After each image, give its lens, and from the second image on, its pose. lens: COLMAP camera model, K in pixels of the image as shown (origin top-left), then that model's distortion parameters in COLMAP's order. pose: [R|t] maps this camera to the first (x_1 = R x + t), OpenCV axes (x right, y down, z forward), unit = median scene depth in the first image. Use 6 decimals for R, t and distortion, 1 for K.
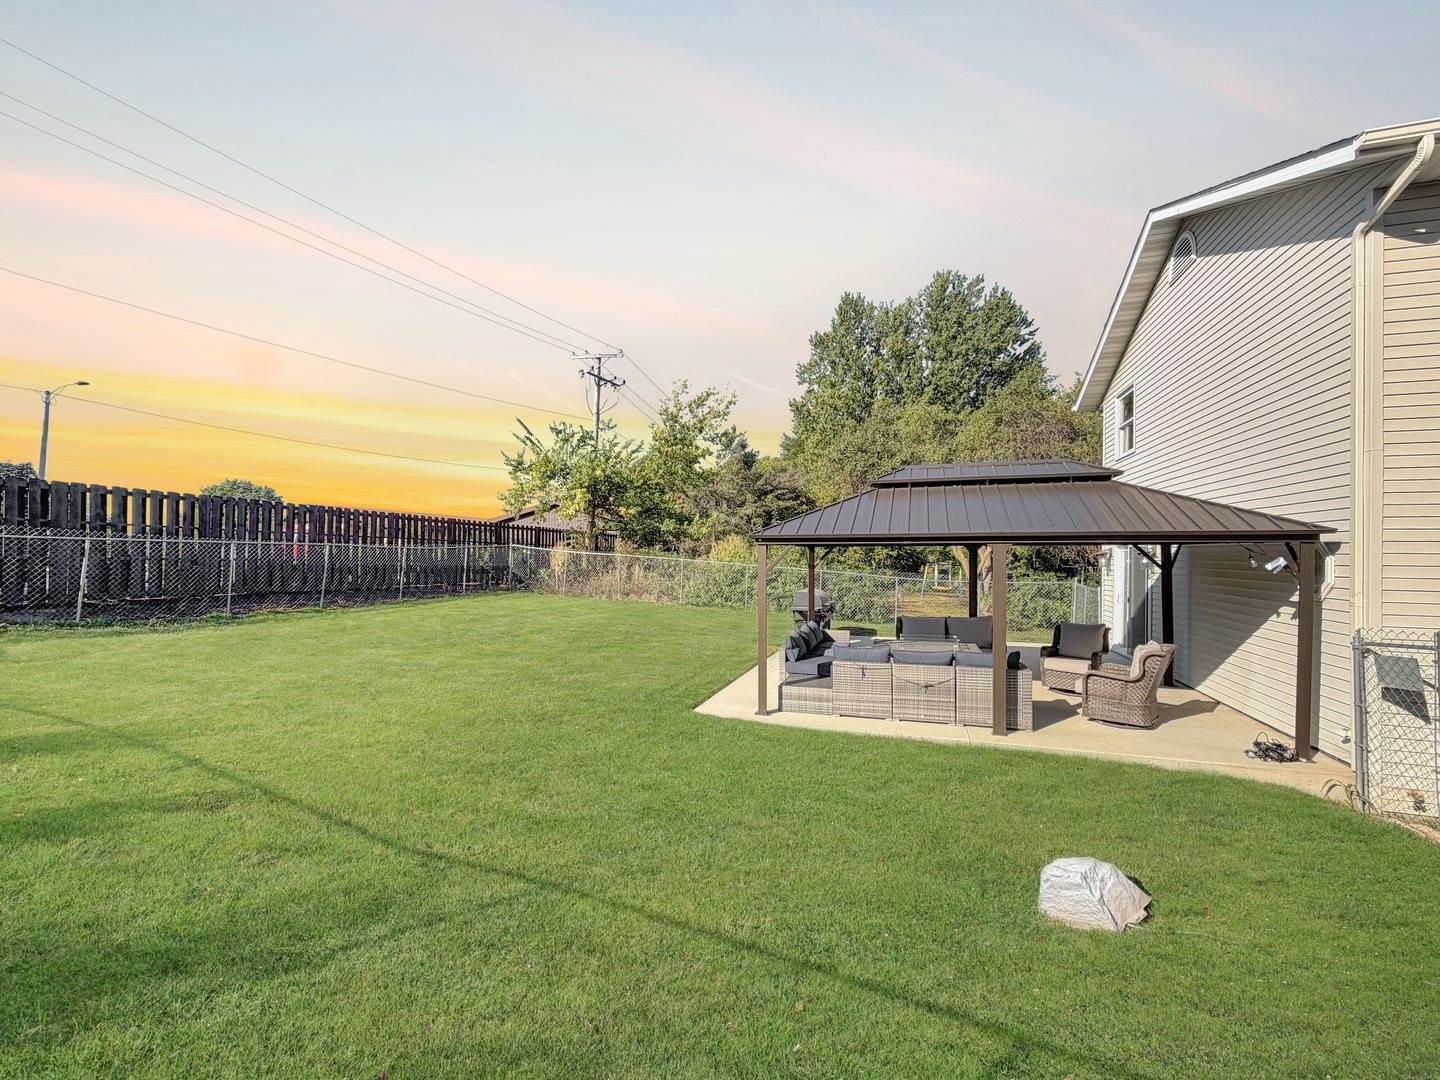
lens RADIAL K [[588.8, 0, 705.8], [0, 588.8, 548.3], [0, 0, 1]] dist [0.001516, 0.000543]
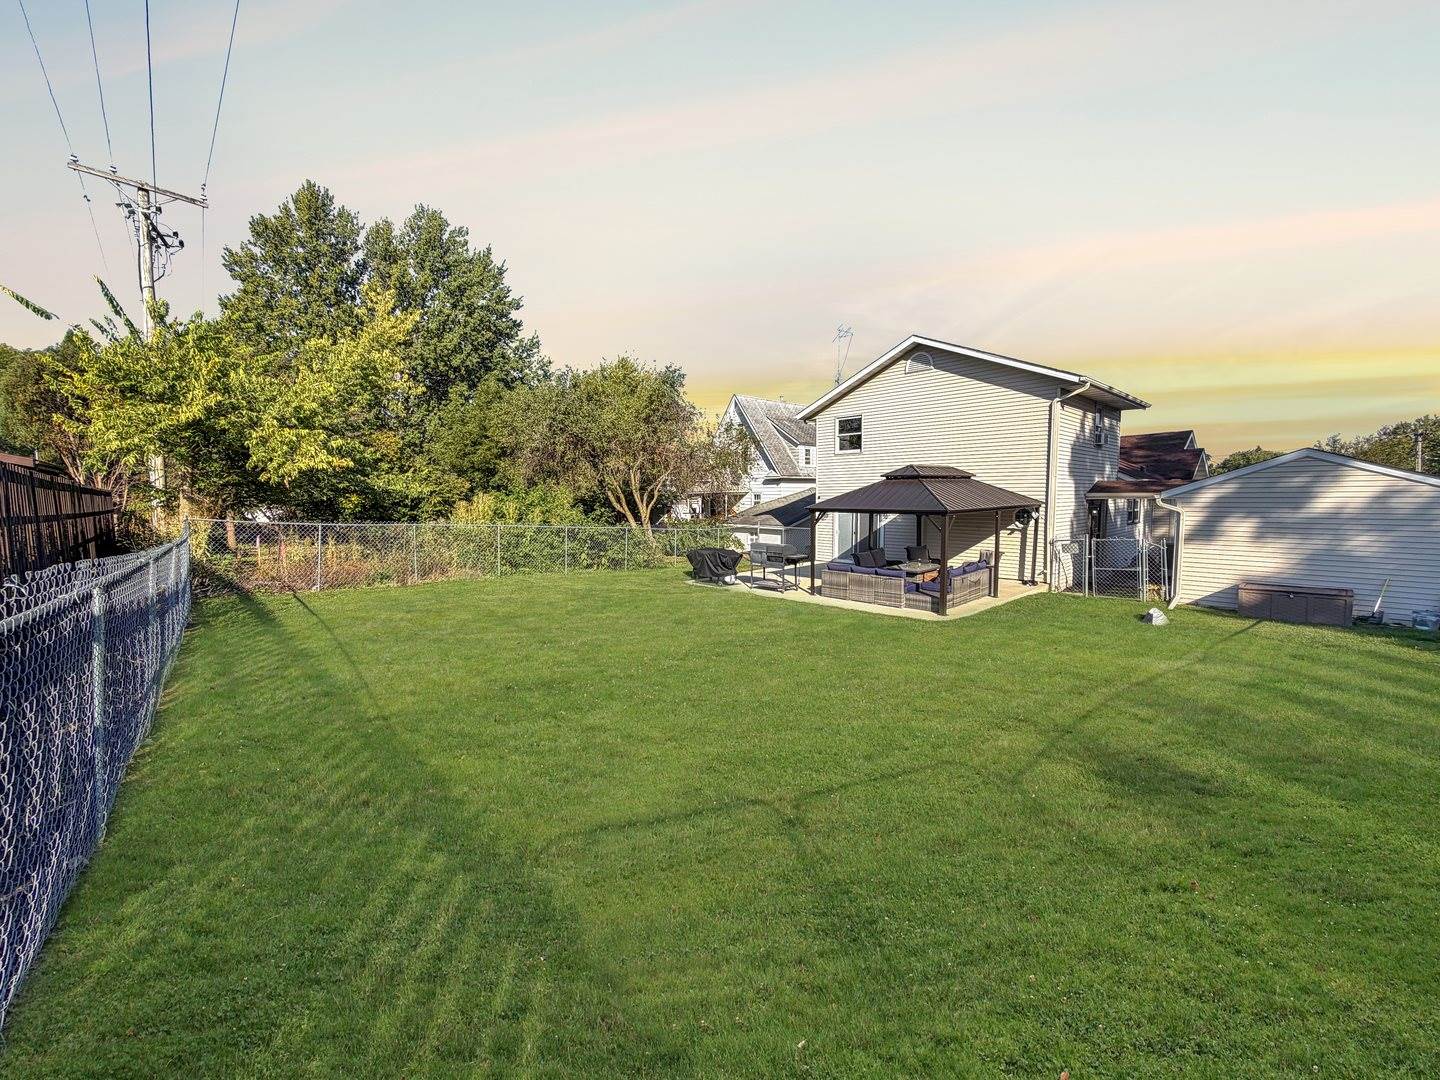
lens RADIAL K [[588.8, 0, 713.6], [0, 588.8, 538.0], [0, 0, 1]] dist [0.001516, 0.000543]
pose [[0.466798, -0.081825, 0.880570, -0.267563], [0.009428, 0.996114, 0.087563, -0.014514], [-0.884314, -0.032572, 0.465756, 0.124412]]
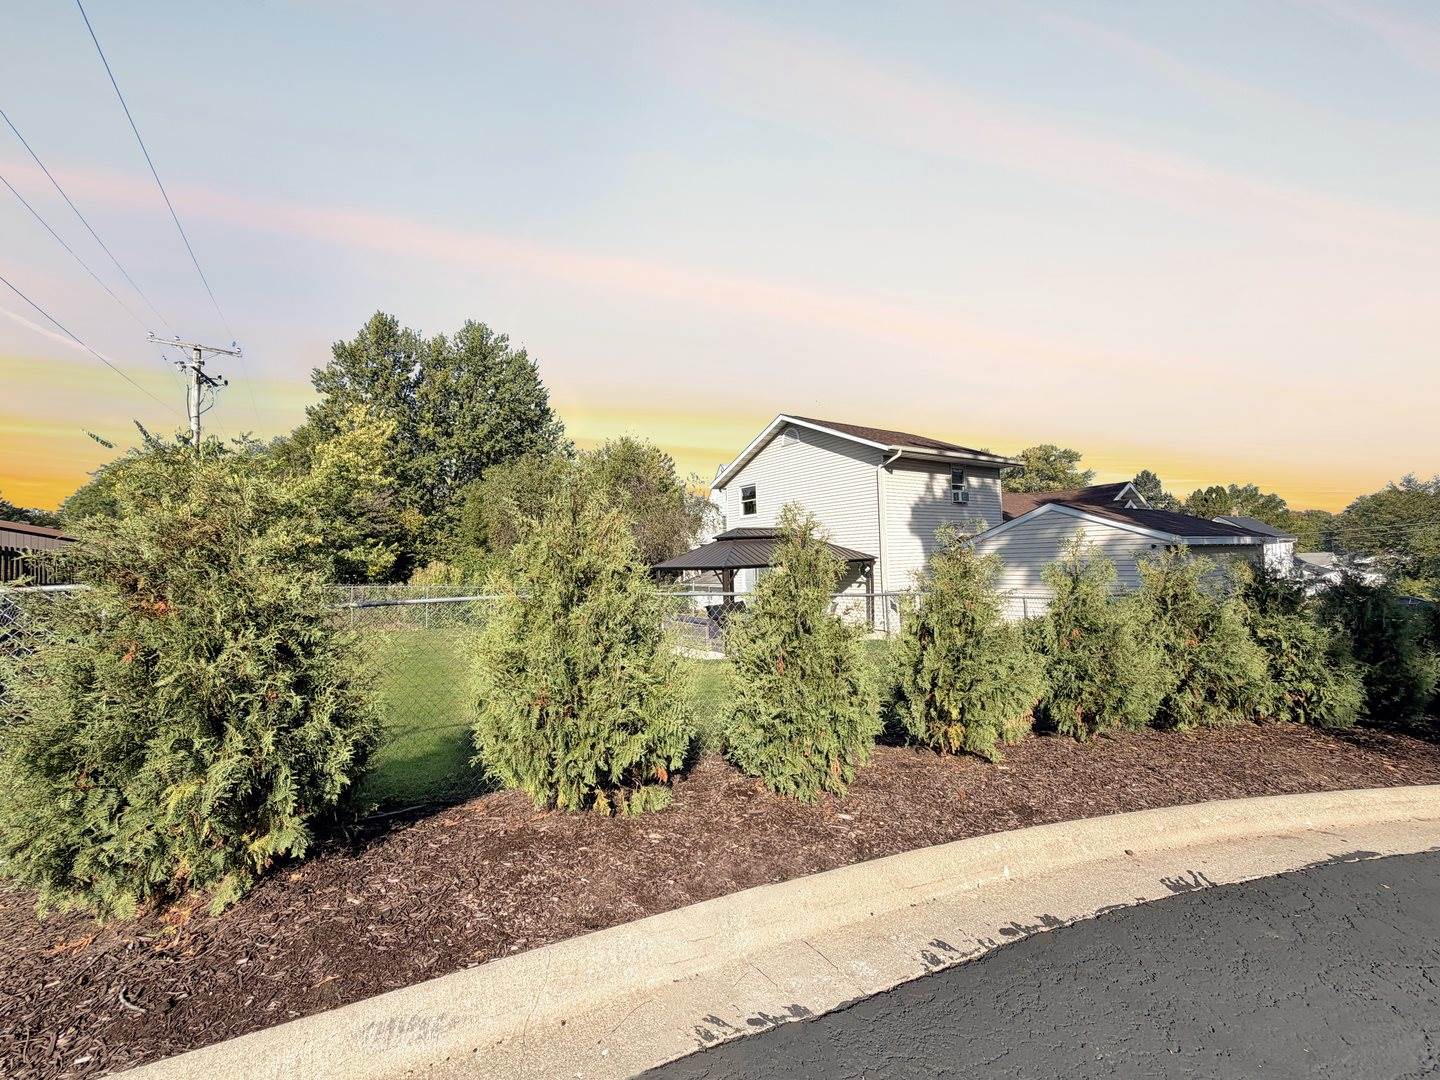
lens RADIAL K [[588.8, 0, 712.5], [0, 588.8, 536.8], [0, 0, 1]] dist [0.001516, 0.000543]
pose [[0.593116, -0.001770, 0.805115, -0.241192], [0.036061, 0.999052, -0.024369, -0.011029], [-0.804309, 0.043487, 0.592617, -0.025719]]
